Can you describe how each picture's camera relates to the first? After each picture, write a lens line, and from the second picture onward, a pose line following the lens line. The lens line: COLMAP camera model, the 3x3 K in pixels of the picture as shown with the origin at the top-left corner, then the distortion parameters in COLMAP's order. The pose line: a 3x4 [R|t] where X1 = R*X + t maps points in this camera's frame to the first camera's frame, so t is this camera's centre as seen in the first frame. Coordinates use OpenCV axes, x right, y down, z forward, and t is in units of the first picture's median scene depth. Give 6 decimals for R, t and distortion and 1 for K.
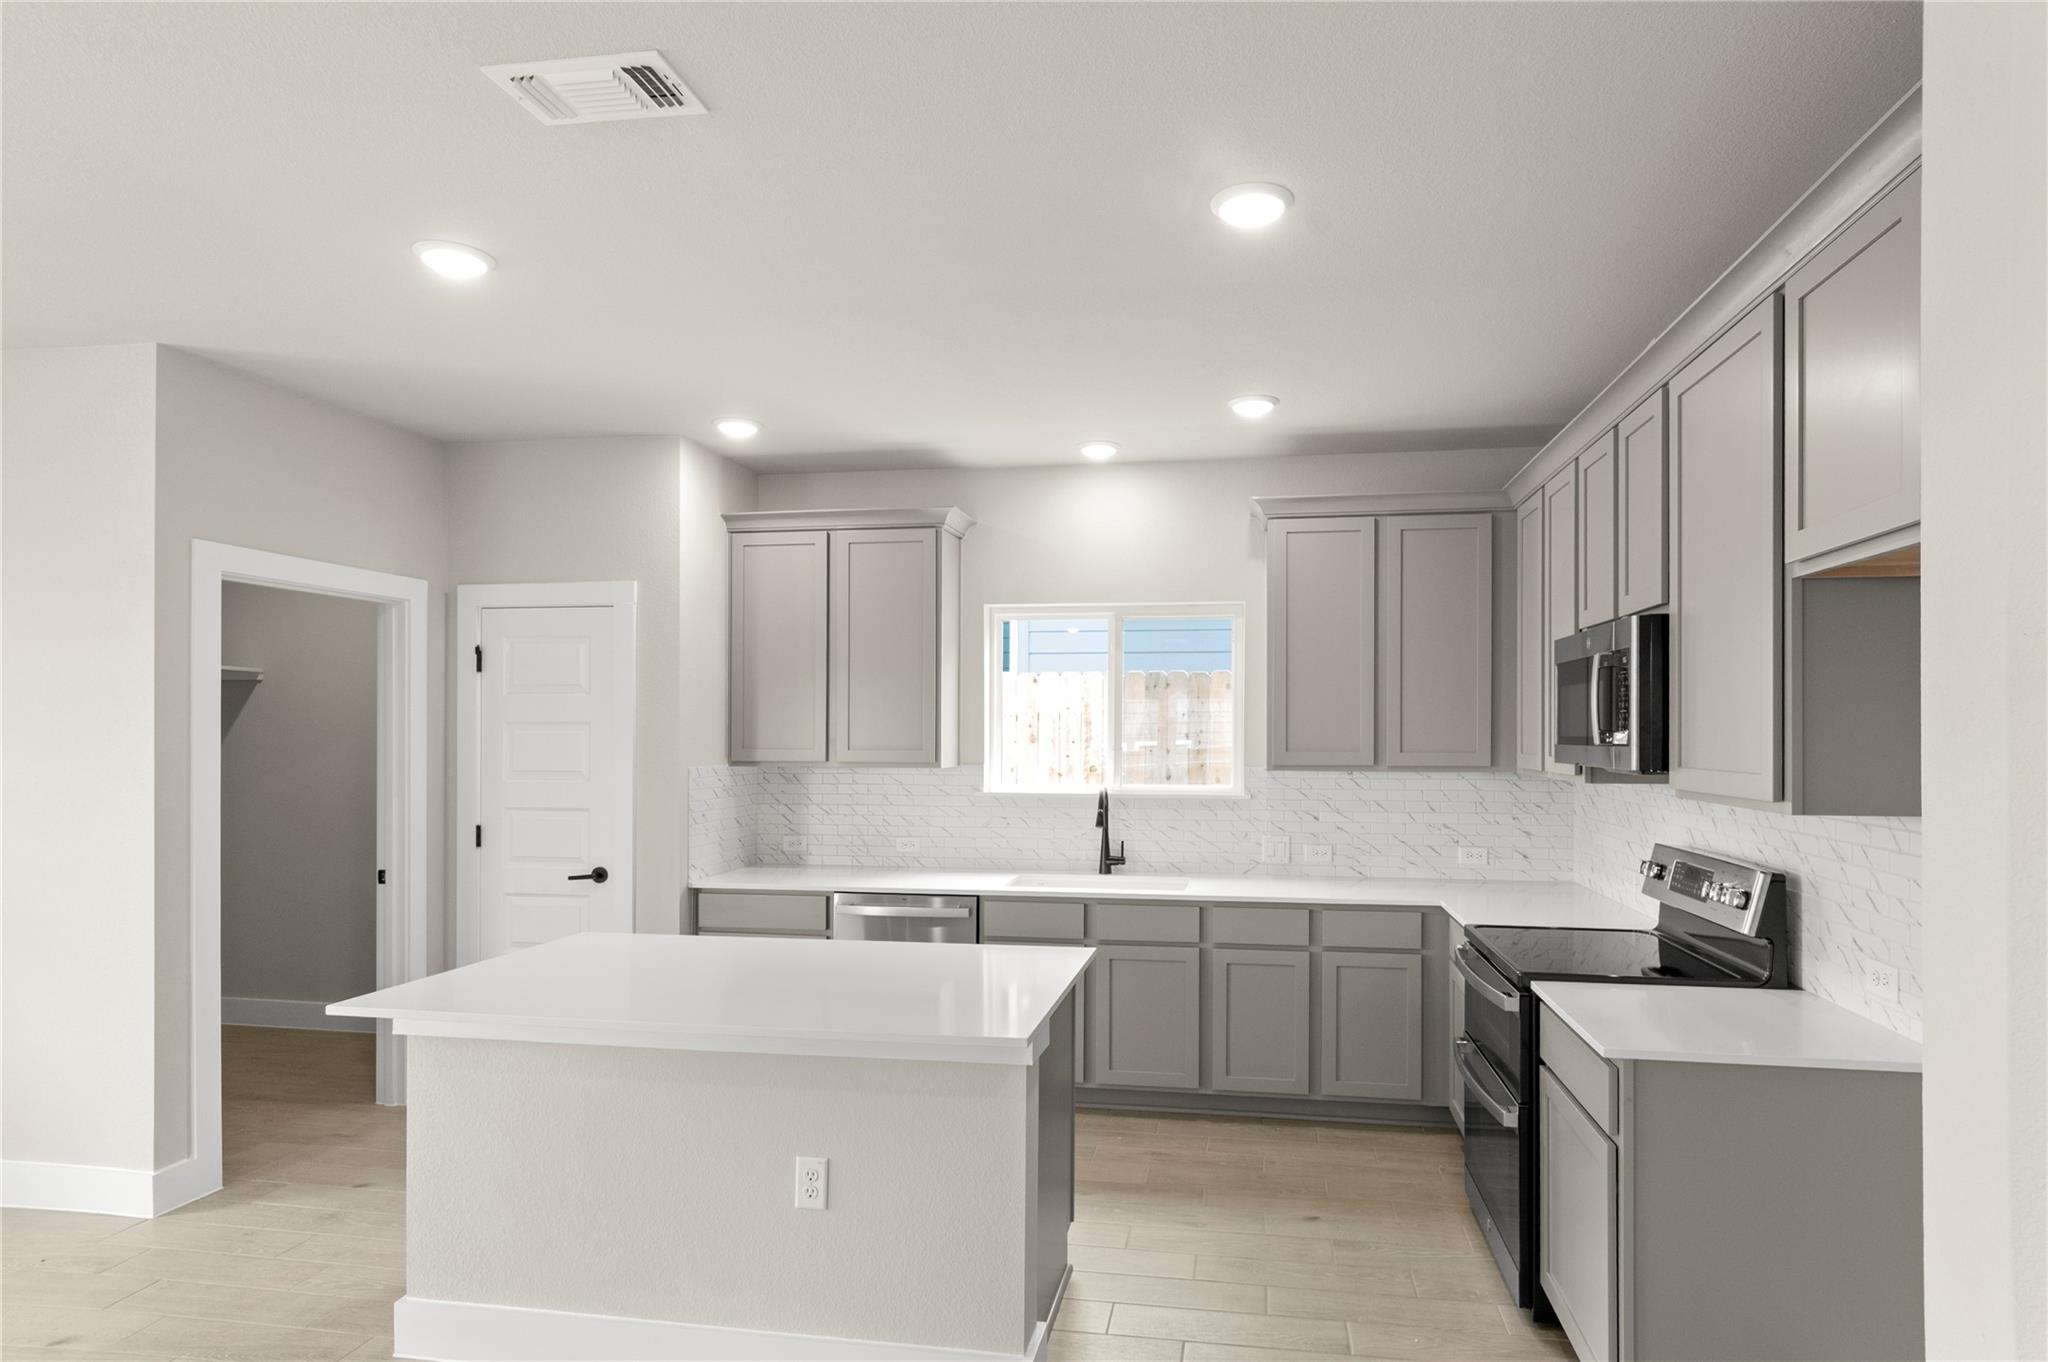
lens RADIAL K [[1104.6, 0, 1084.7], [0, 1104.6, 730.8], [0, 0, 1]] dist [0.013639, -0.013532]
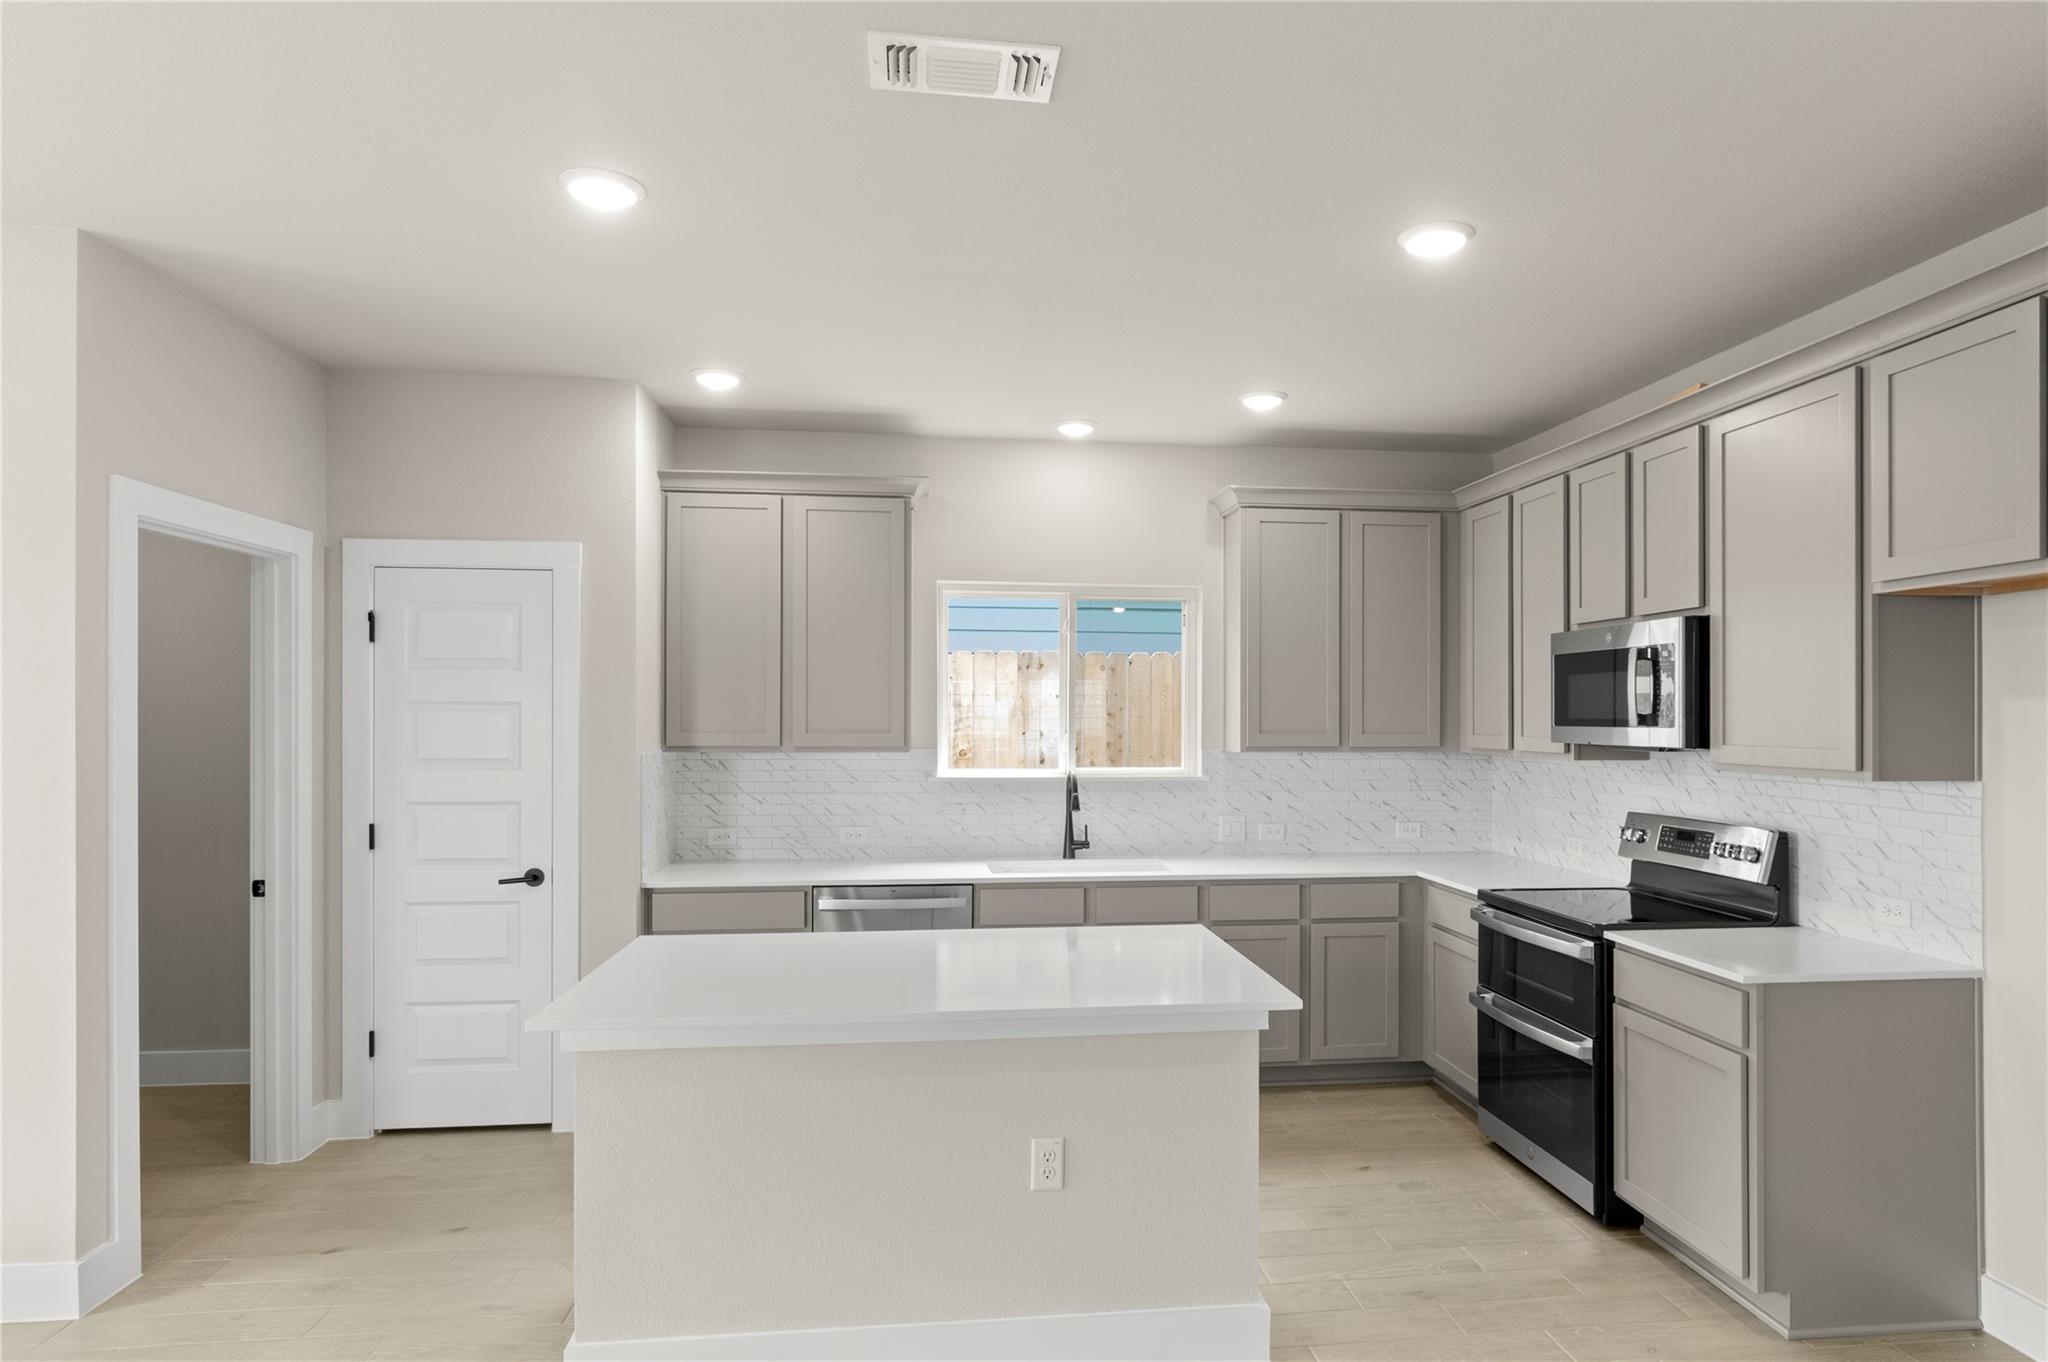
lens RADIAL K [[1197.7, 0, 1081.4], [0, 1197.7, 711.8], [0, 0, 1]] dist [-0.001487, 0.001216]
pose [[0.960002, 0.001869, 0.279987, -0.295340], [-0.001739, 0.999998, -0.000710, -0.000478], [-0.279988, 0.000195, 0.960004, -0.028776]]
